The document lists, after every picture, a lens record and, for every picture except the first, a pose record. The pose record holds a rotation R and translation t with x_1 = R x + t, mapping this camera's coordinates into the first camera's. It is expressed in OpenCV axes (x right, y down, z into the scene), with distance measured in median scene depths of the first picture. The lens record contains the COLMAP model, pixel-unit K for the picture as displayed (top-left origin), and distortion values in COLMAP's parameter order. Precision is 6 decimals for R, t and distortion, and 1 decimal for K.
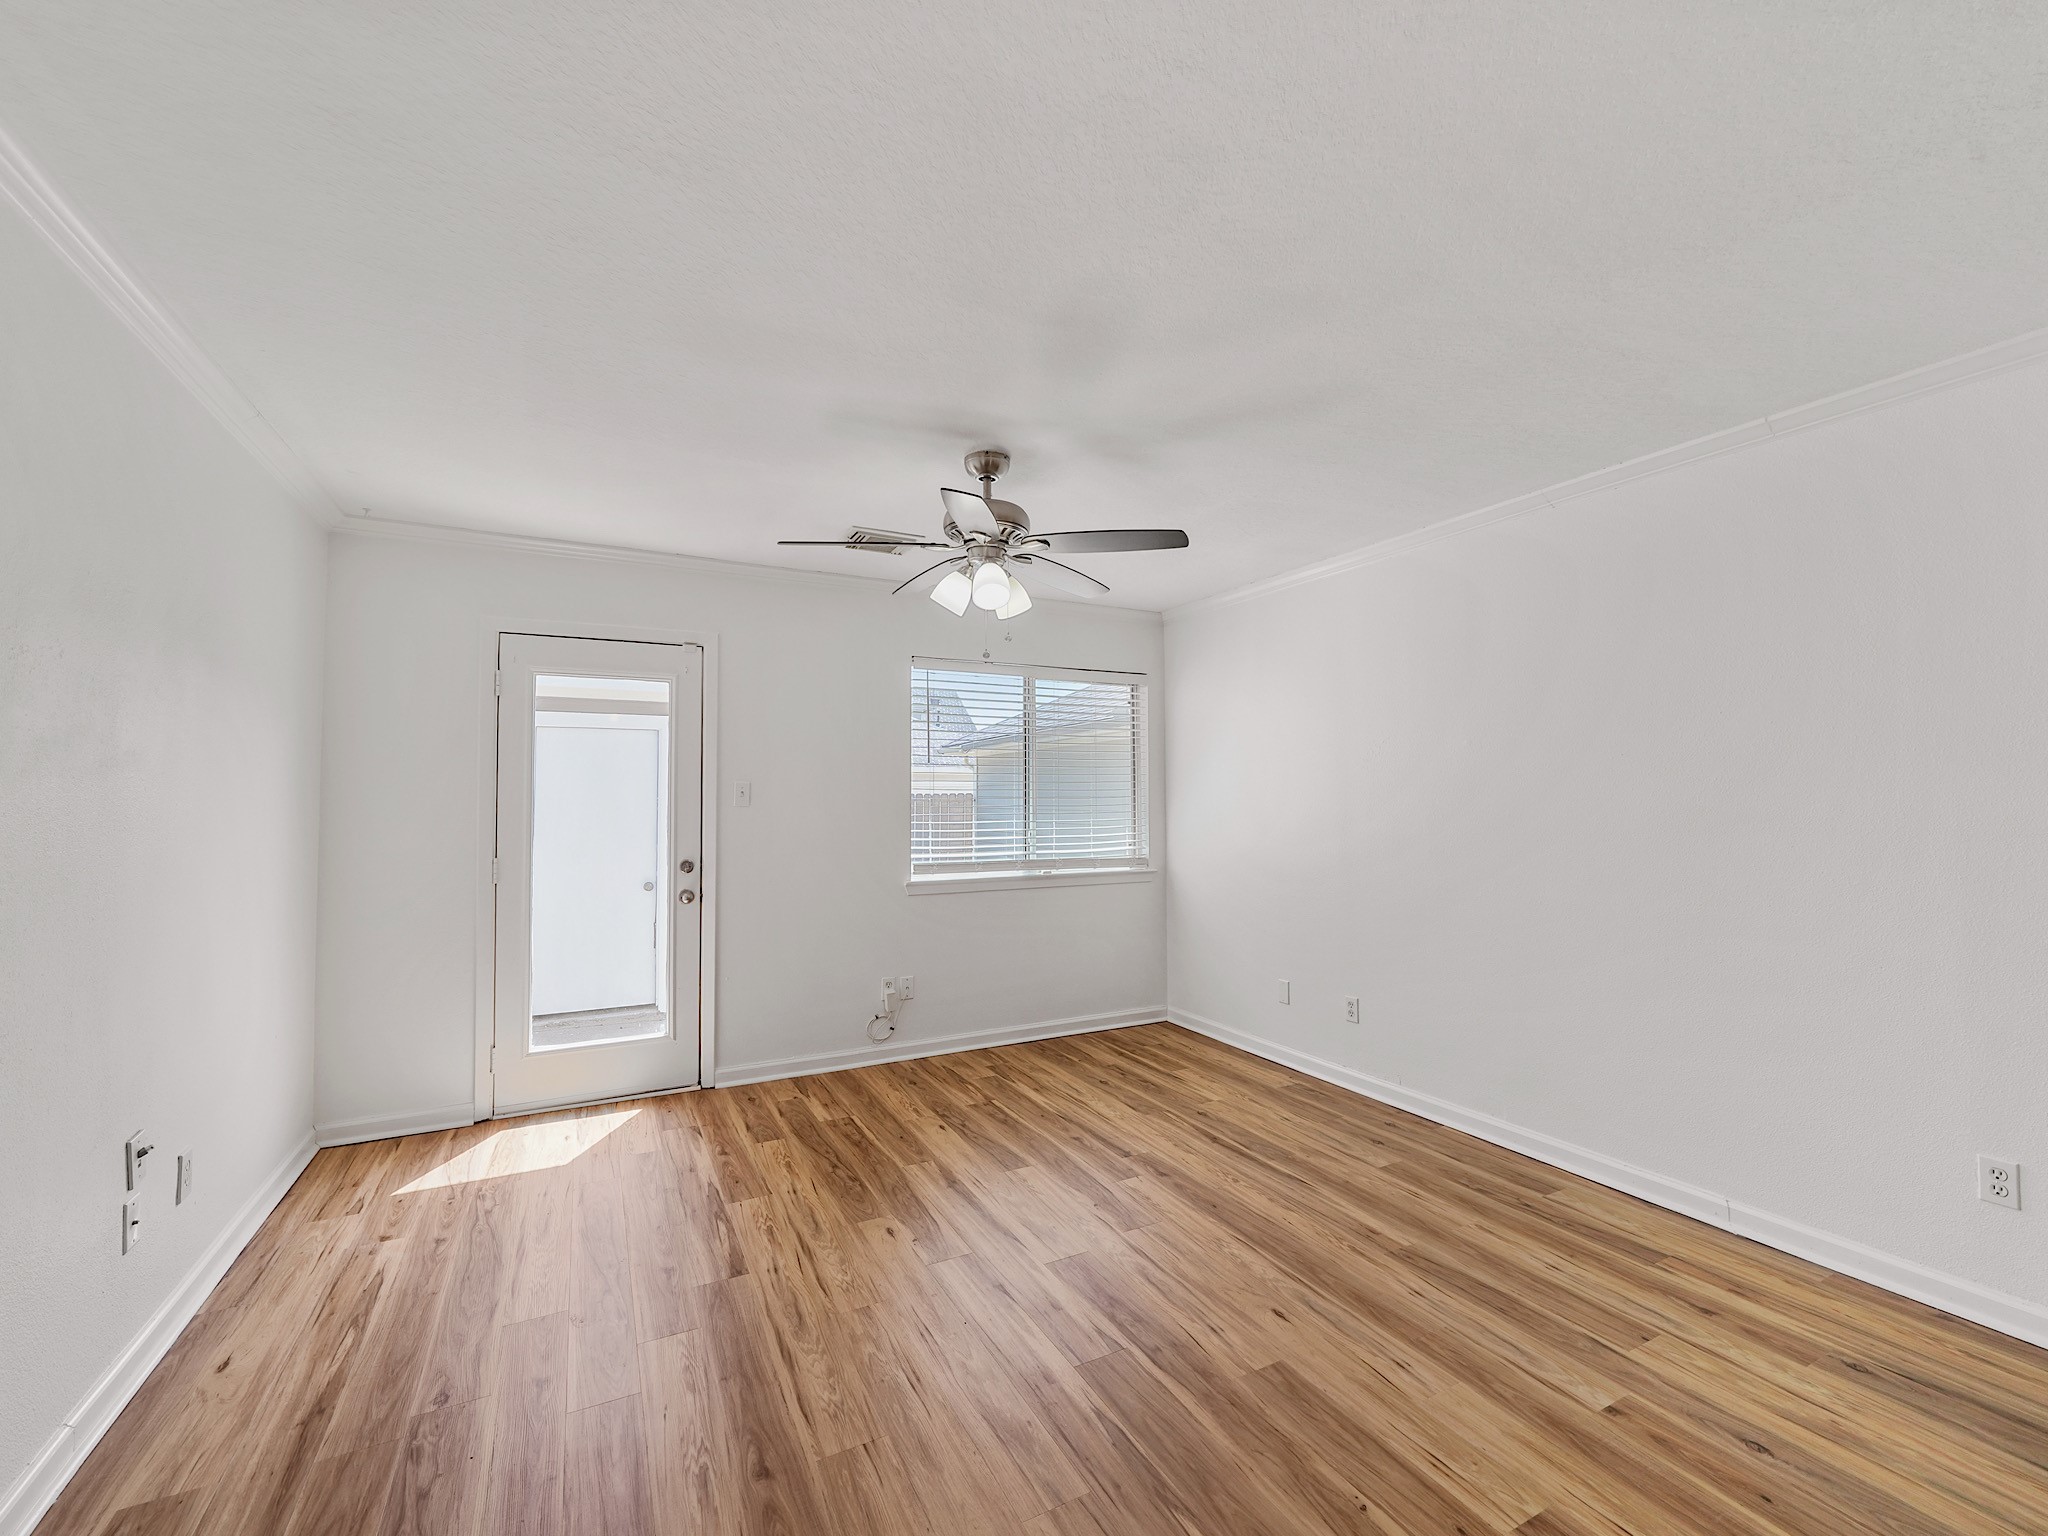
lens RADIAL K [[864.5, 0, 1023.8], [0, 864.5, 764.0], [0, 0, 1]] dist [-0.000525, -0.000020]
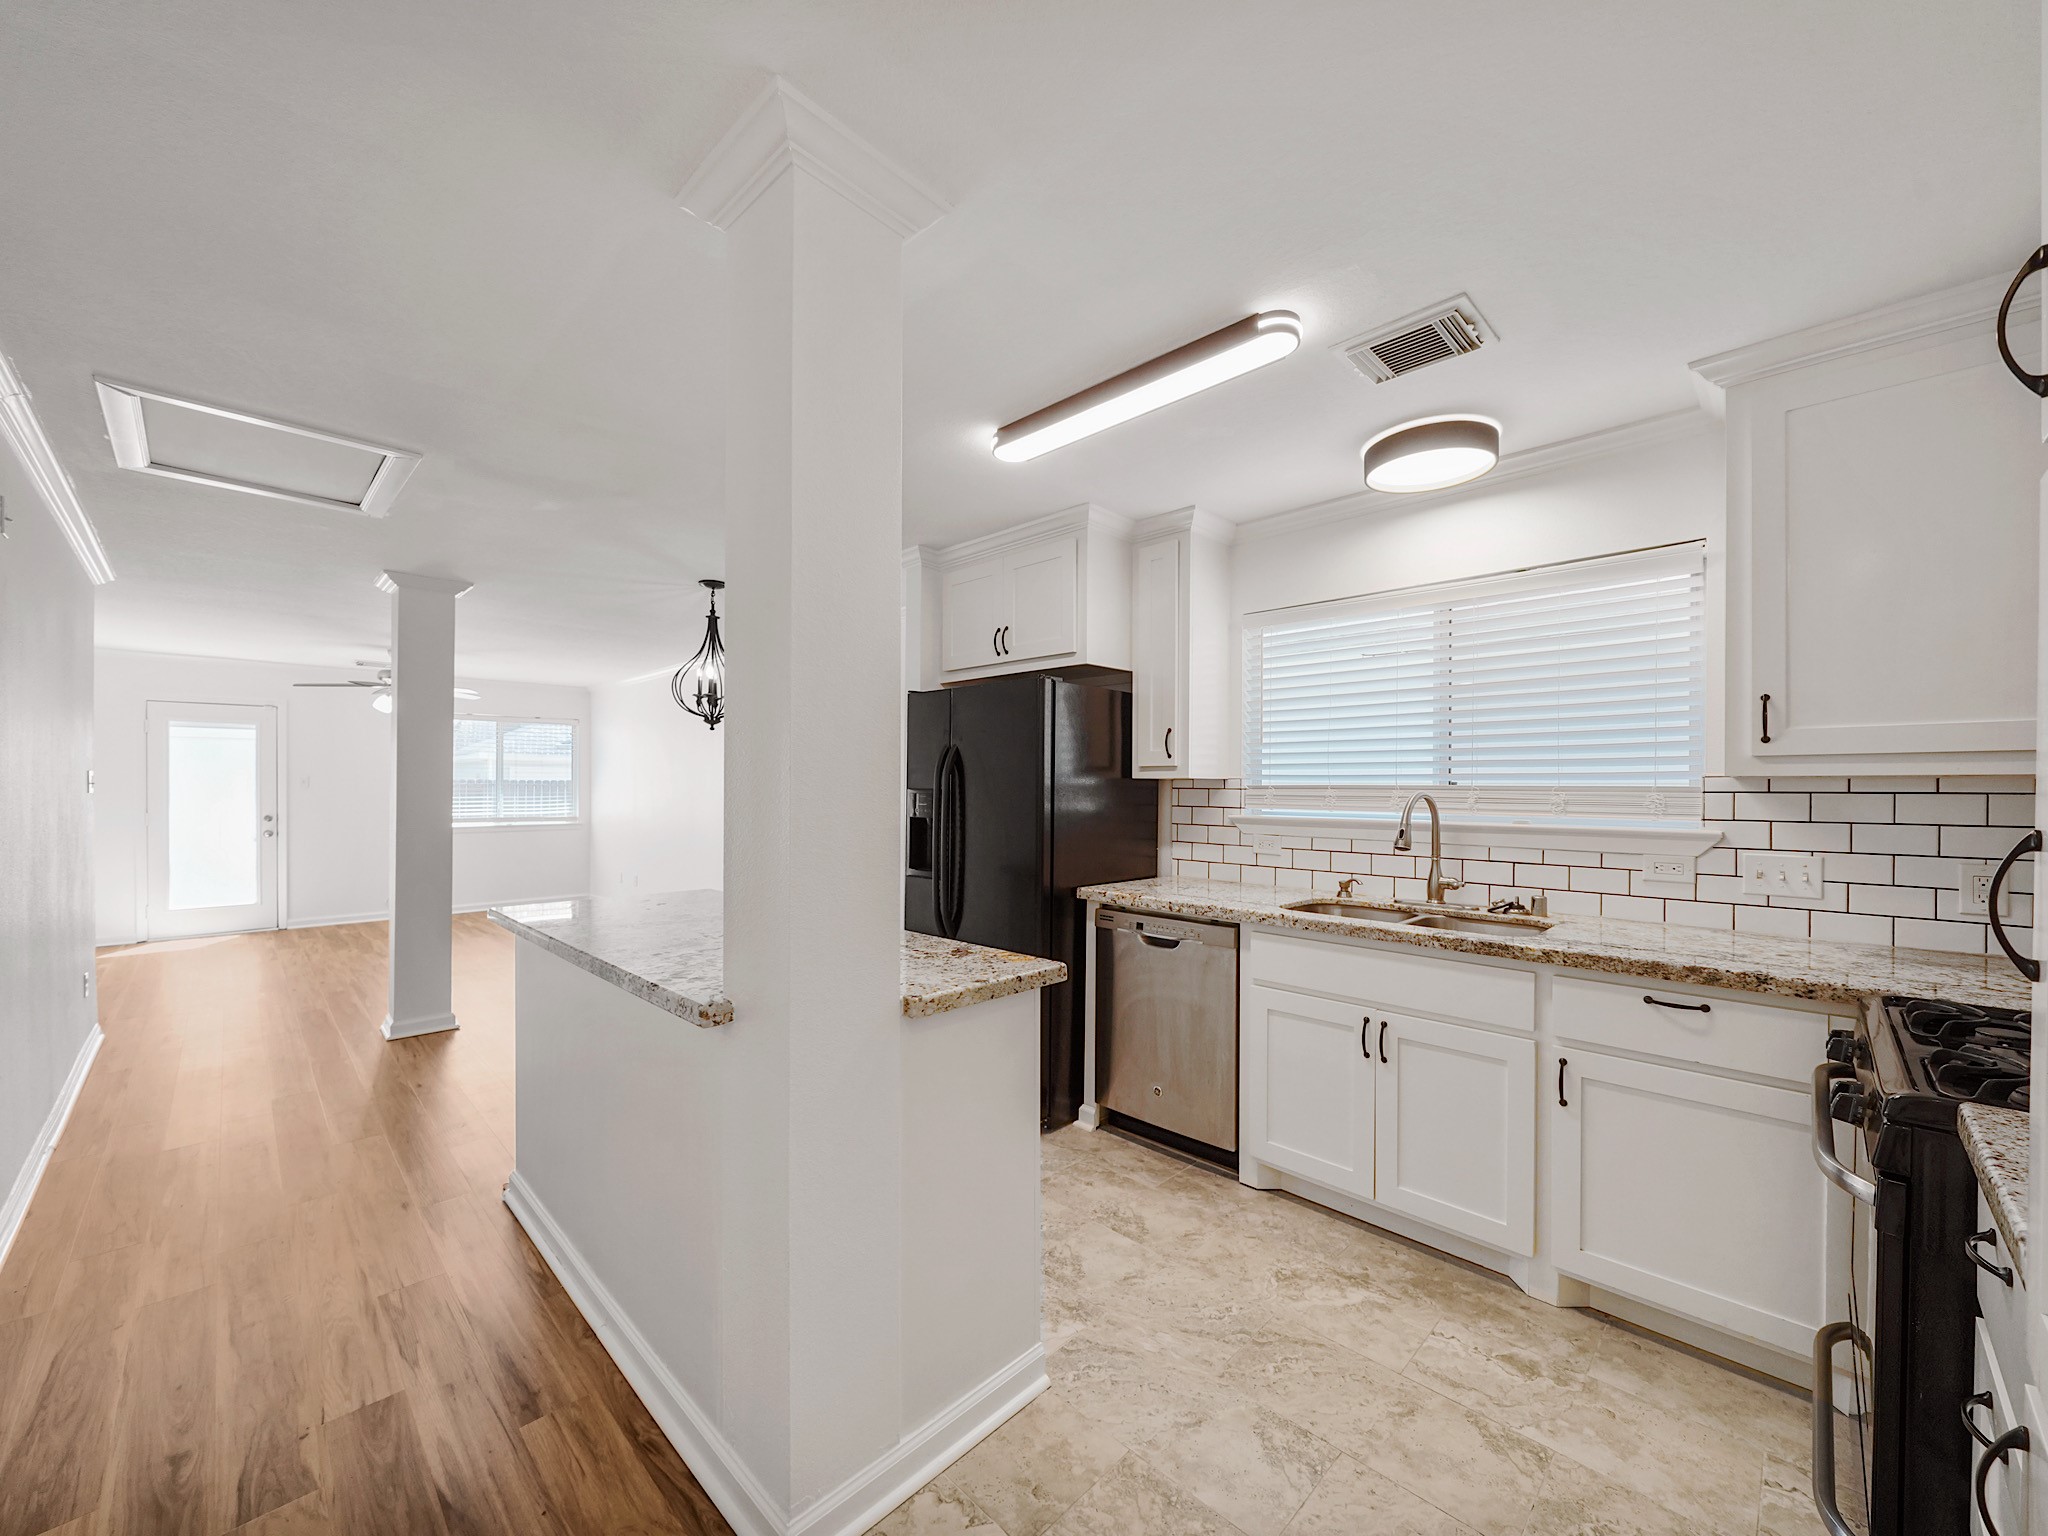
lens RADIAL K [[789.3, 0, 1002.8], [0, 789.3, 788.7], [0, 0, 1]] dist [-0.001489, -0.000153]
pose [[0.953829, 0.009053, 0.300212, 0.667843], [-0.022780, 0.998847, 0.042254, -0.063091], [-0.299484, -0.047142, 0.952936, -1.211492]]
